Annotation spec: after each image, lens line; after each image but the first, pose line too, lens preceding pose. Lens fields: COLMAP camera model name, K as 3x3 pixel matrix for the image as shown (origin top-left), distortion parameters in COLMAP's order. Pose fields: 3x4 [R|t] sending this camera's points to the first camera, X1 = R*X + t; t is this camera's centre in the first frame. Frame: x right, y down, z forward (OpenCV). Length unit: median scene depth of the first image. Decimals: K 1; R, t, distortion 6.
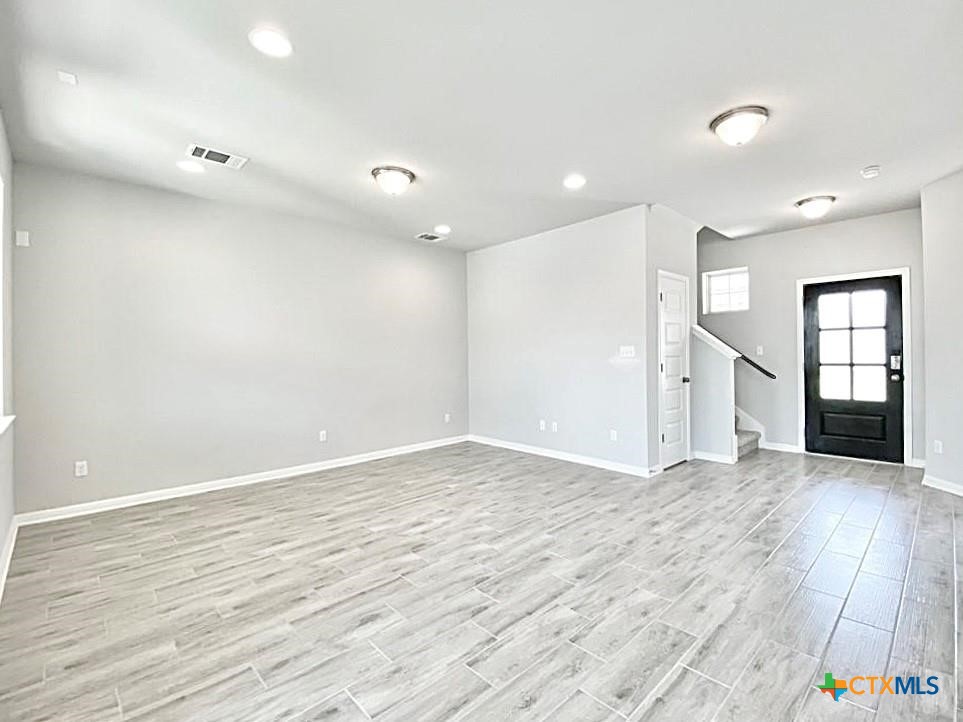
lens RADIAL K [[434.4, 0, 483.9], [0, 434.4, 357.5], [0, 0, 1]] dist [0.022055, -0.024895]
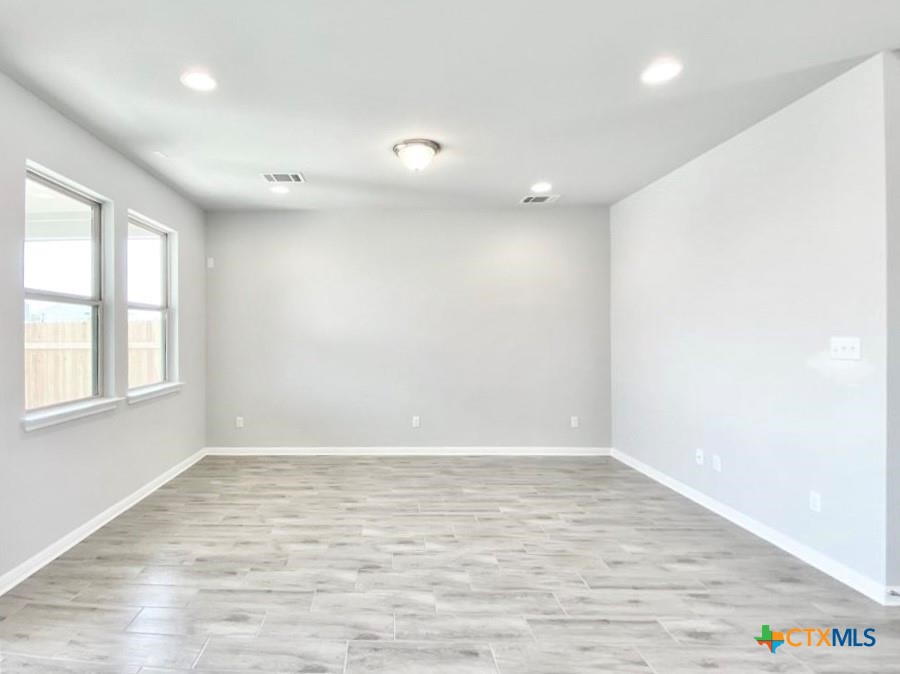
lens RADIAL K [[447.8, 0, 362.6], [0, 447.8, 325.8], [0, 0, 1]] dist [0.000792, -0.002083]
pose [[0.698986, -0.007002, -0.715101, 0.423081], [-0.002059, 0.999928, -0.011803, -0.042042], [0.715132, 0.009723, 0.698922, 0.292276]]
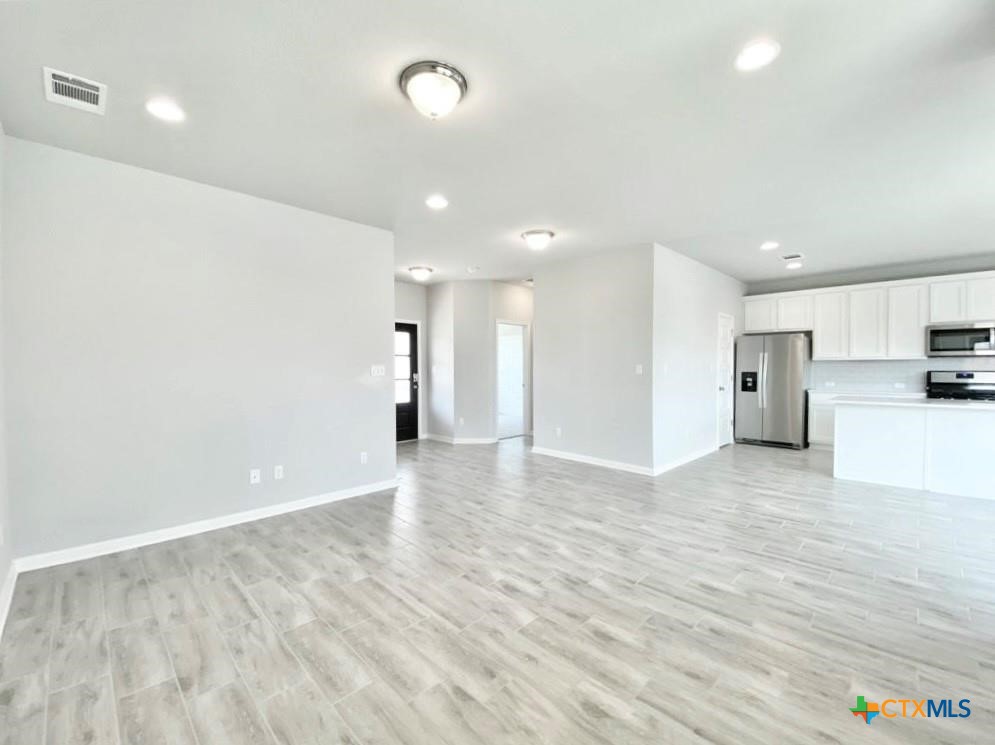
lens RADIAL K [[423.7, 0, 489.7], [0, 423.7, 375.3], [0, 0, 1]] dist [0.019761, -0.020446]
pose [[-0.017196, -0.014833, 0.999742, -0.908736], [0.009293, 0.999844, 0.014994, -0.025594], [-0.999809, 0.009548, -0.017055, 1.016801]]
